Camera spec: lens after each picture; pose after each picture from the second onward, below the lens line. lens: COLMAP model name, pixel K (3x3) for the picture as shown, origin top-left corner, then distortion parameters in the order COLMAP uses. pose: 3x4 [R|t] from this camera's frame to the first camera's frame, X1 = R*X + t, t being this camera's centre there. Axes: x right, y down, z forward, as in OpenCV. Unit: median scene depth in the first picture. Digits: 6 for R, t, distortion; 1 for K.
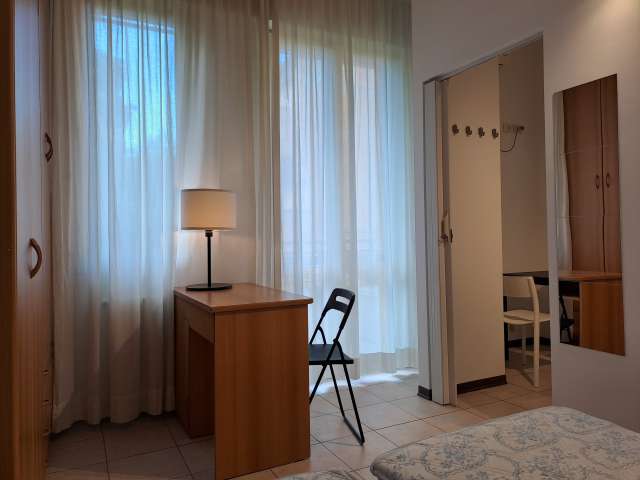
lens RADIAL K [[469.4, 0, 321.8], [0, 469.4, 234.6], [0, 0, 1]] dist [0.019036, -0.004642]
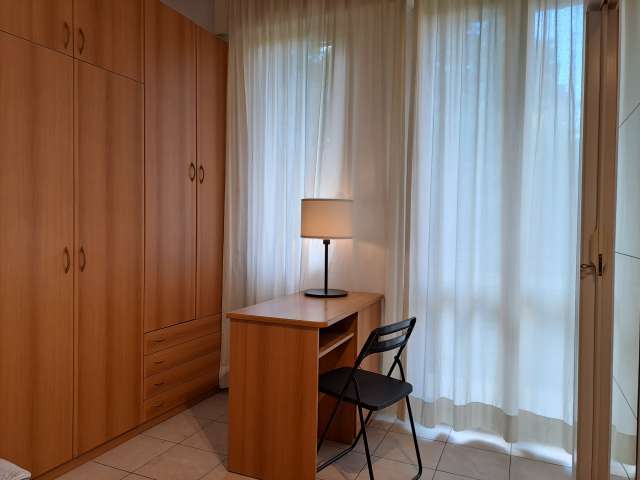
lens RADIAL K [[469.4, 0, 321.8], [0, 469.4, 234.6], [0, 0, 1]] dist [0.019036, -0.004642]
pose [[0.626116, 0.054205, -0.777843, 0.548806], [-0.011926, 0.998130, 0.059956, -0.078882], [0.779639, -0.028263, 0.625592, 0.357368]]
